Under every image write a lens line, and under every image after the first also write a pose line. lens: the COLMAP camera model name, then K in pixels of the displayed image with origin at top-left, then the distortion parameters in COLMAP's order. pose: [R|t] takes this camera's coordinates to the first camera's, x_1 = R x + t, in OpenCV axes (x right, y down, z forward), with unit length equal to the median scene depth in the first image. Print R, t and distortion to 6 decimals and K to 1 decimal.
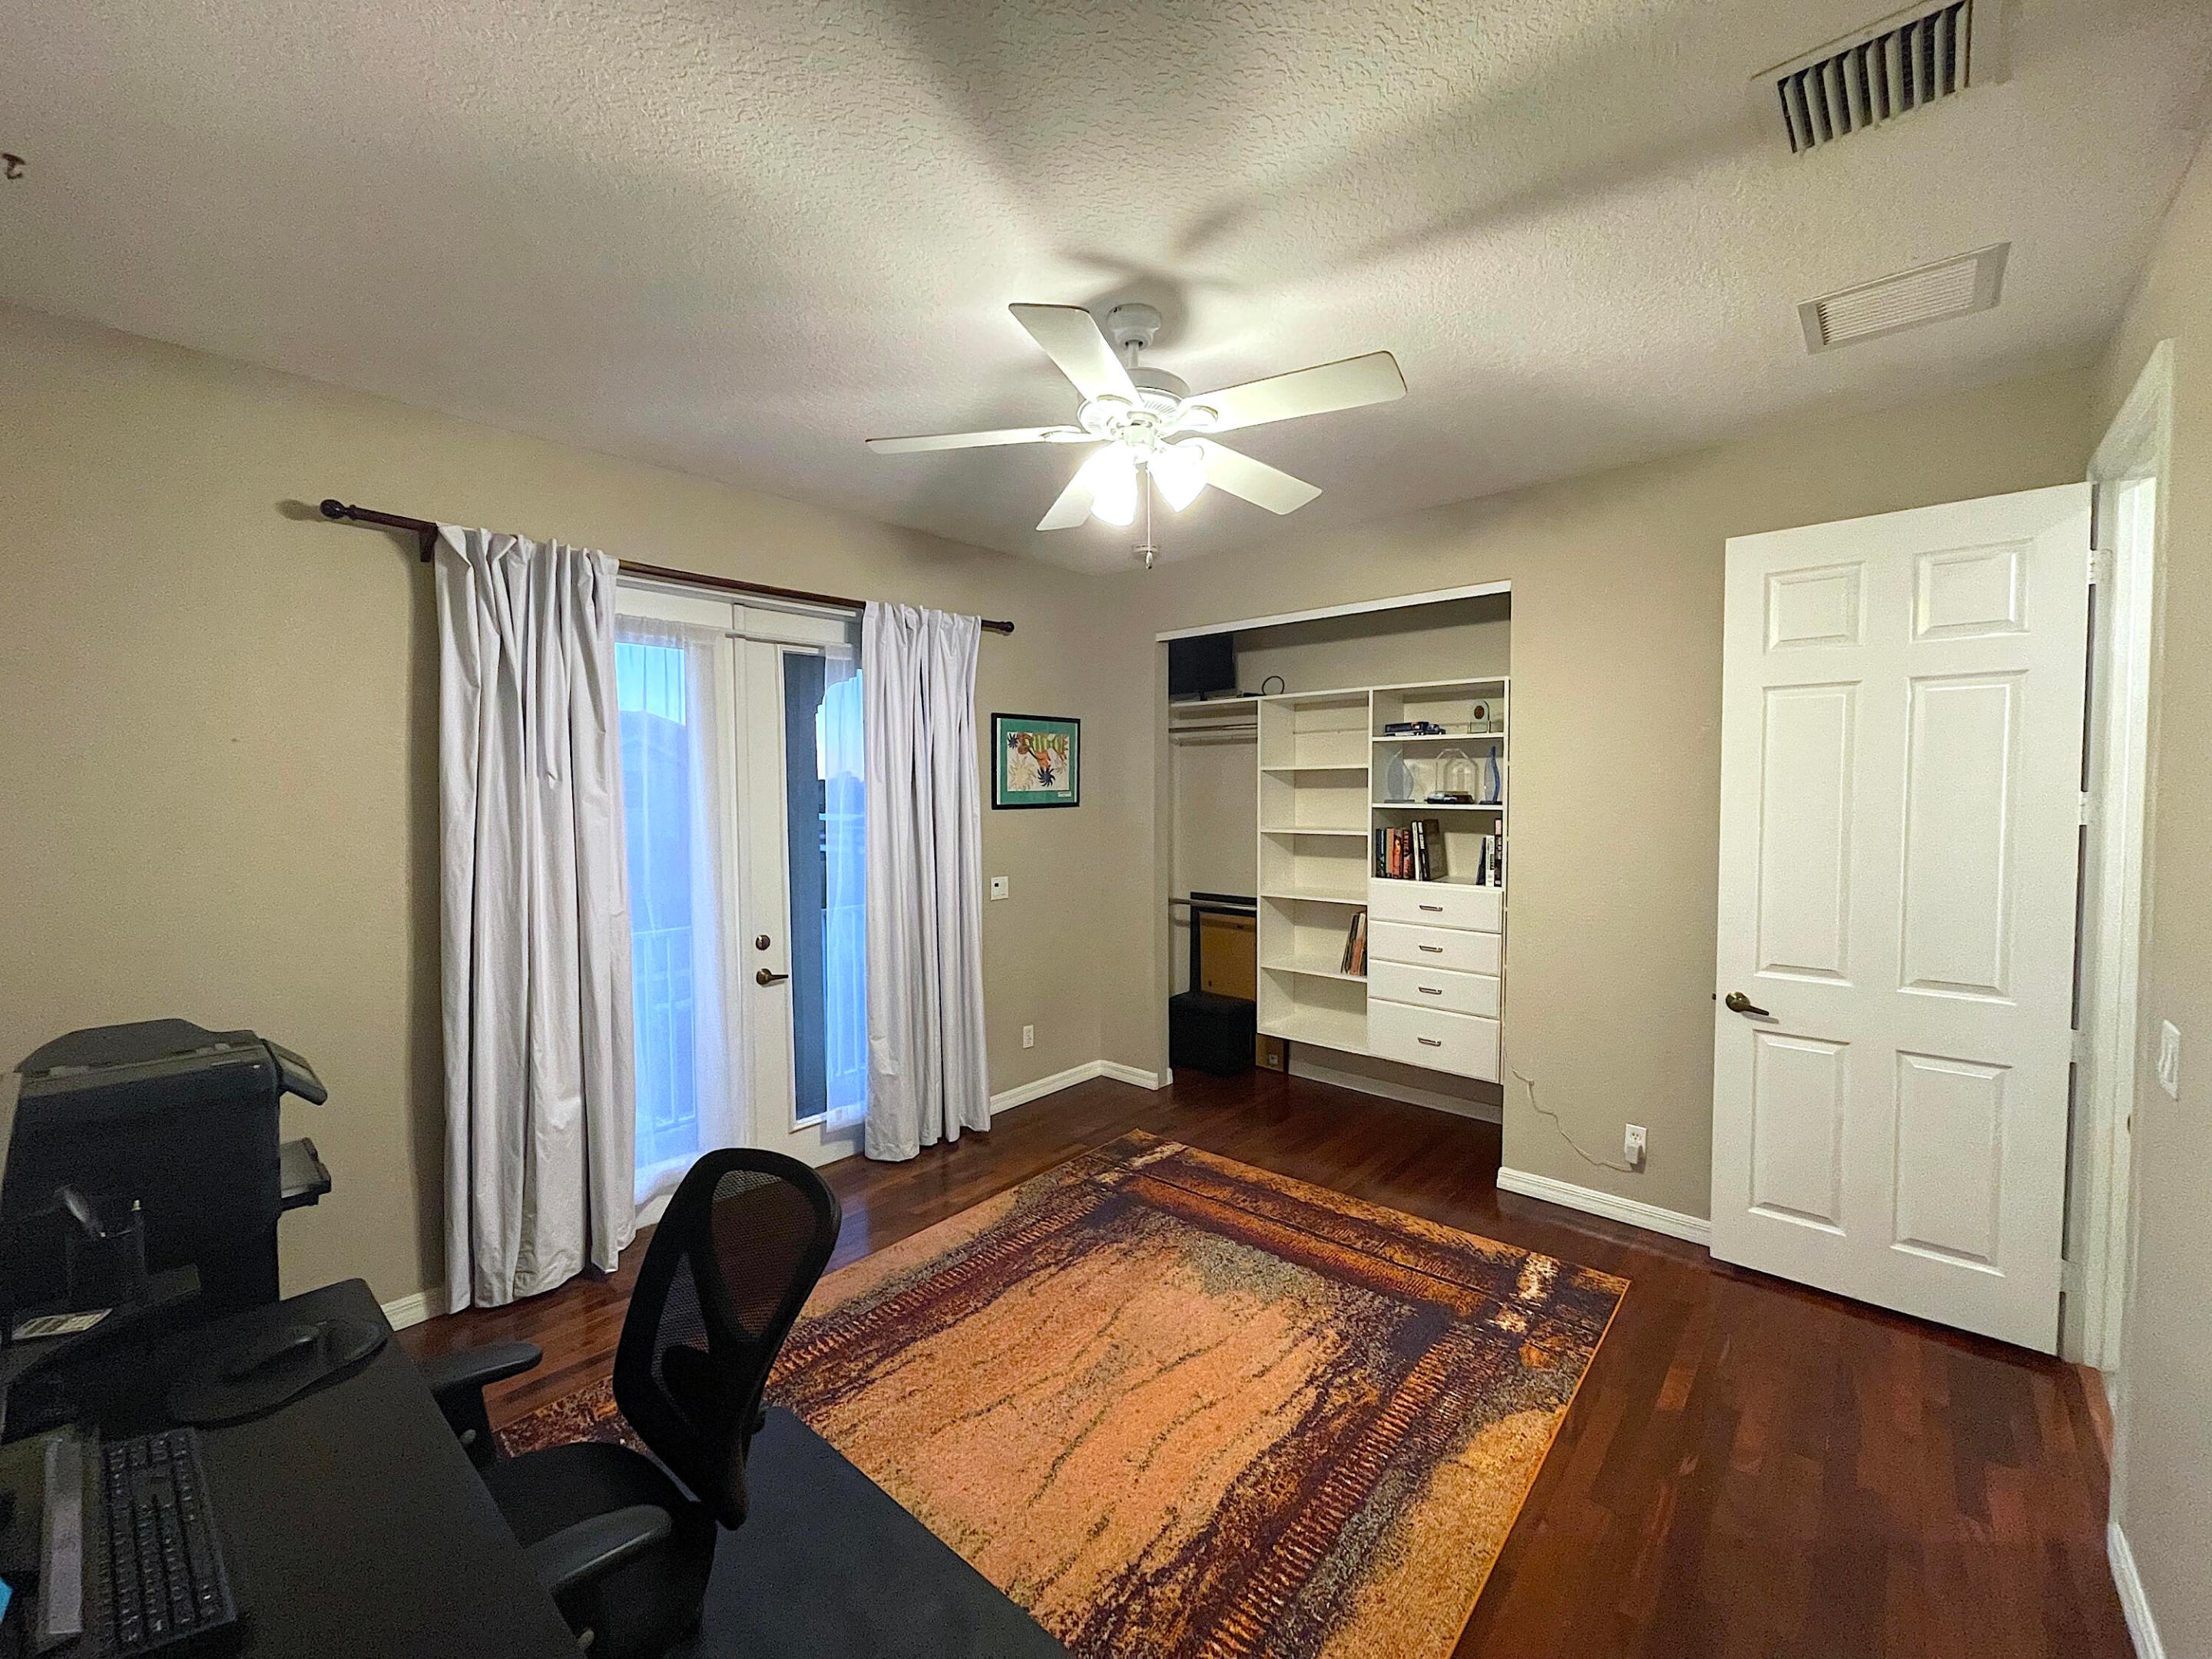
lens RADIAL K [[891.9, 0, 1108.4], [0, 891.9, 821.3], [0, 0, 1]] dist [-0.008519, 0.005028]
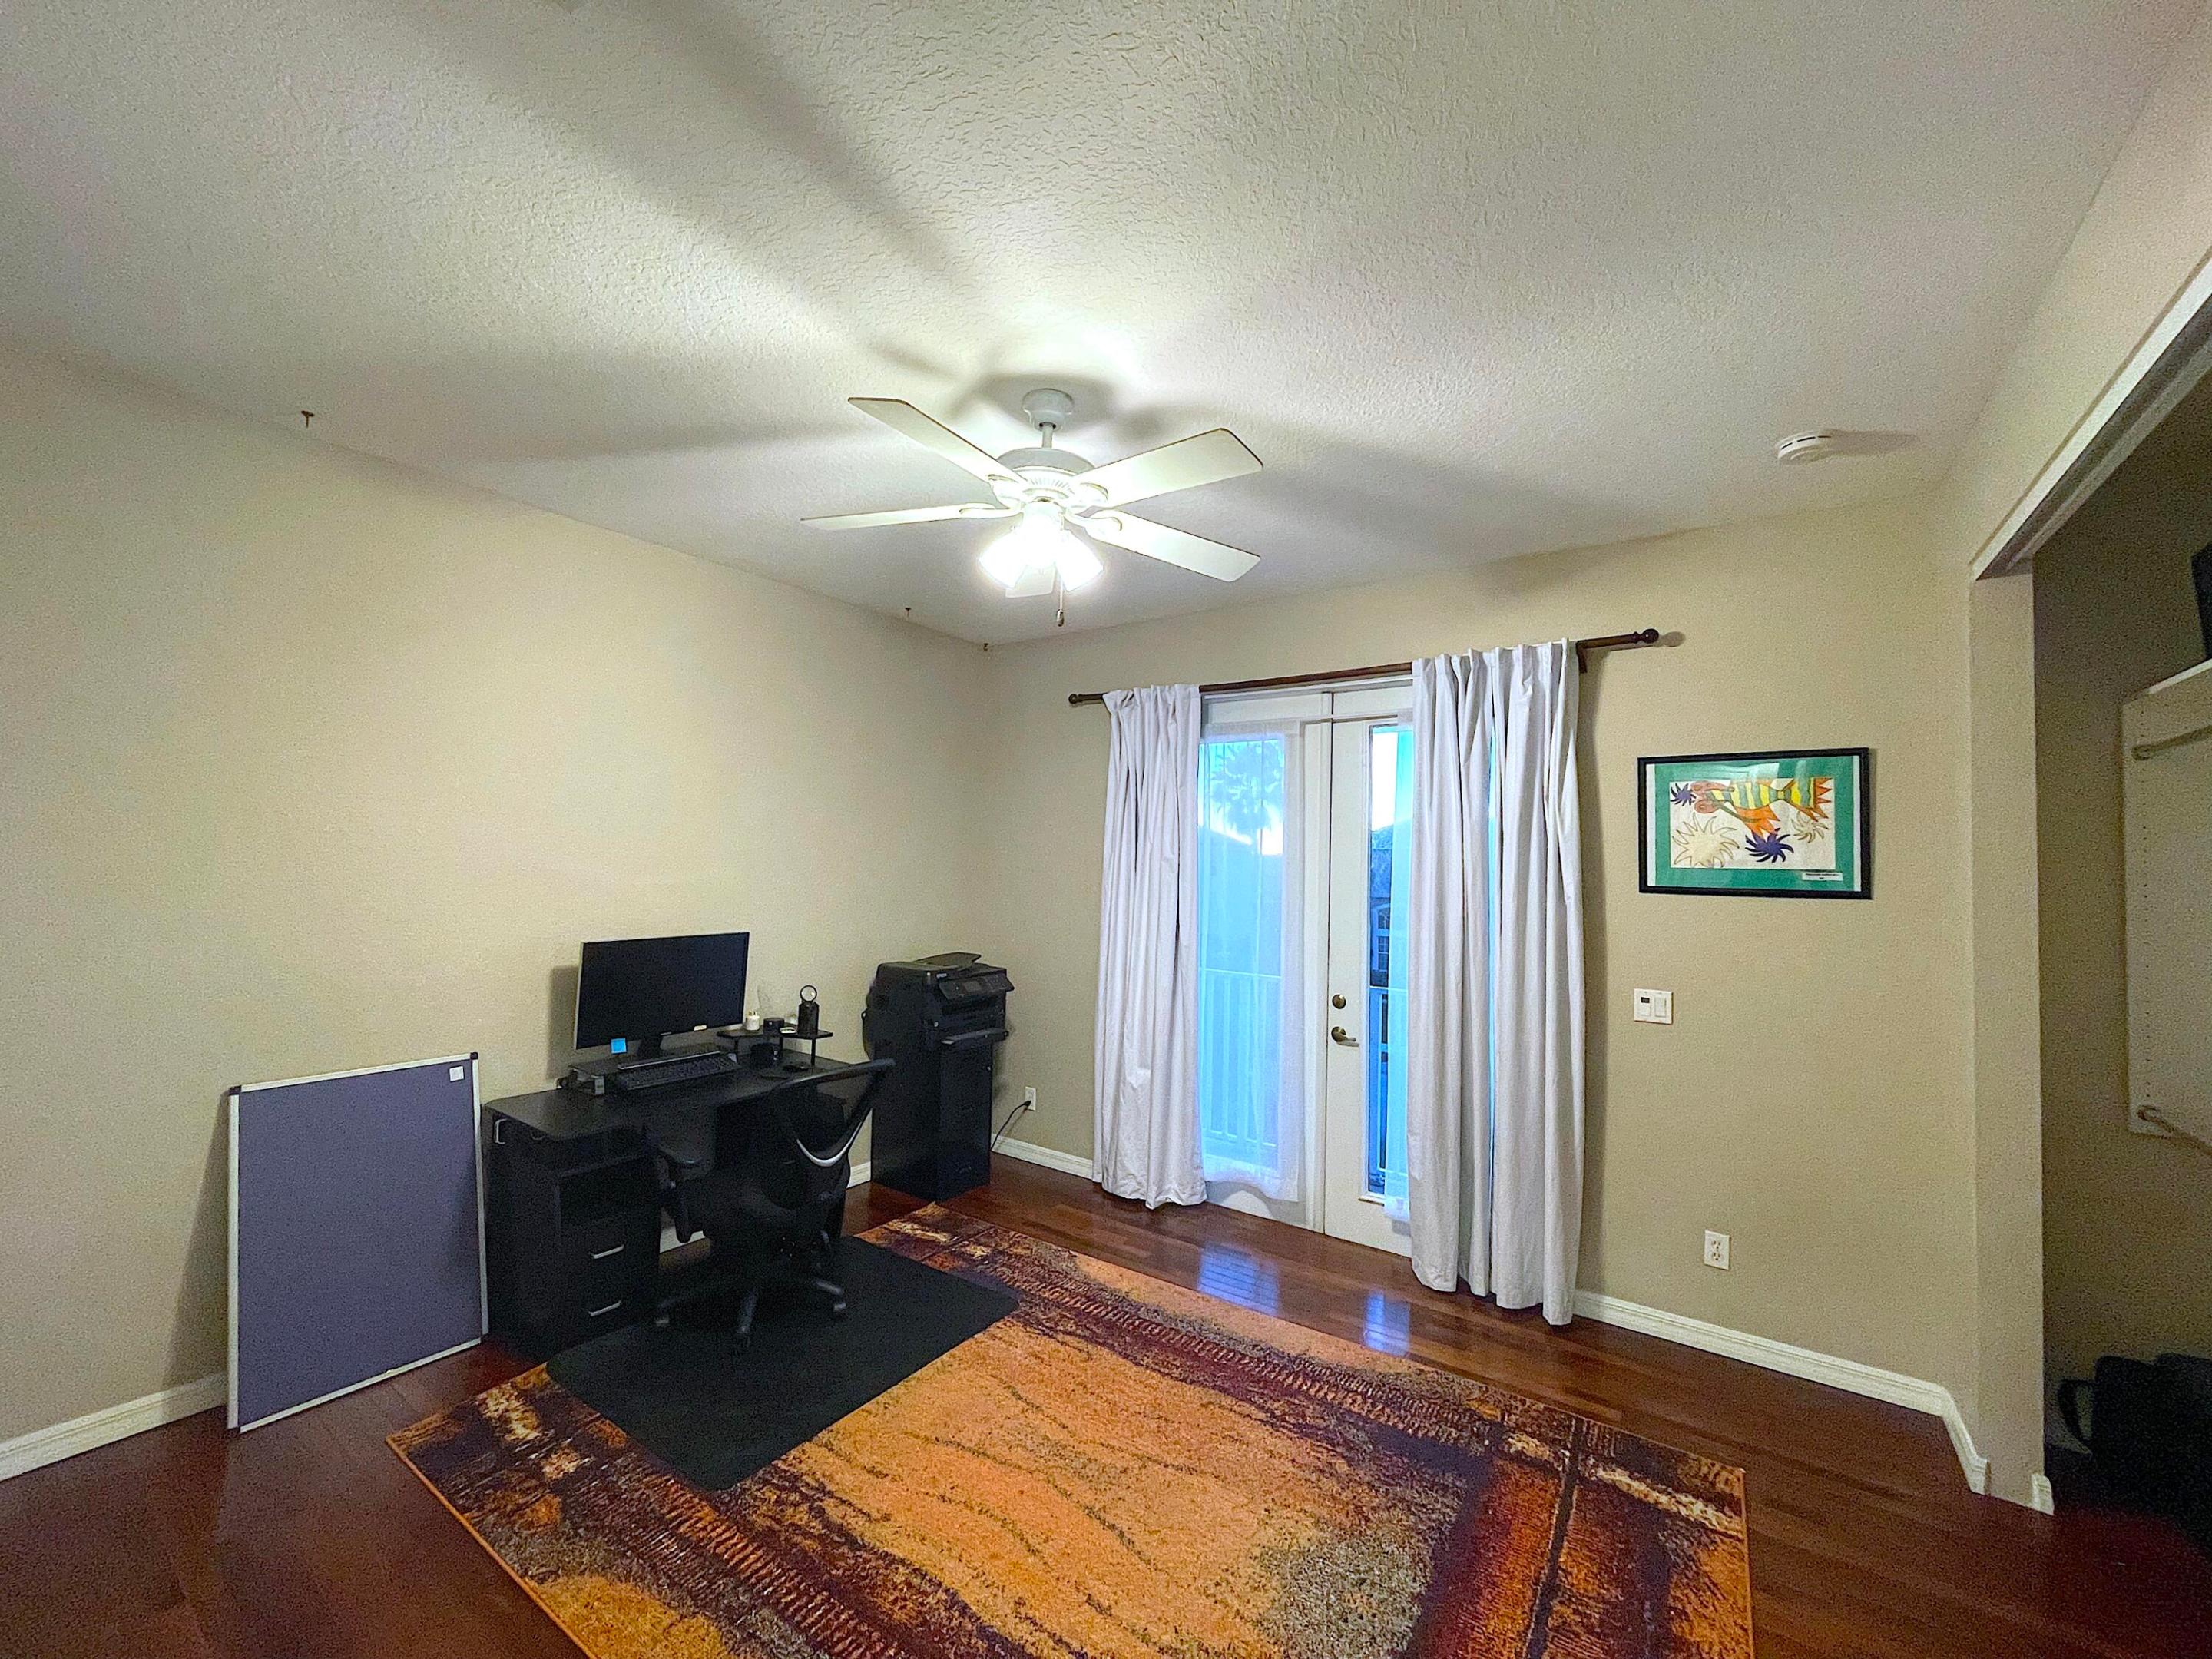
lens RADIAL K [[891.9, 0, 1103.9], [0, 891.9, 826.6], [0, 0, 1]] dist [-0.008519, 0.005028]
pose [[0.108322, -0.038358, -0.993376, 0.762813], [-0.061773, 0.997065, -0.045237, -0.010100], [0.992195, 0.066264, 0.105634, 0.702240]]
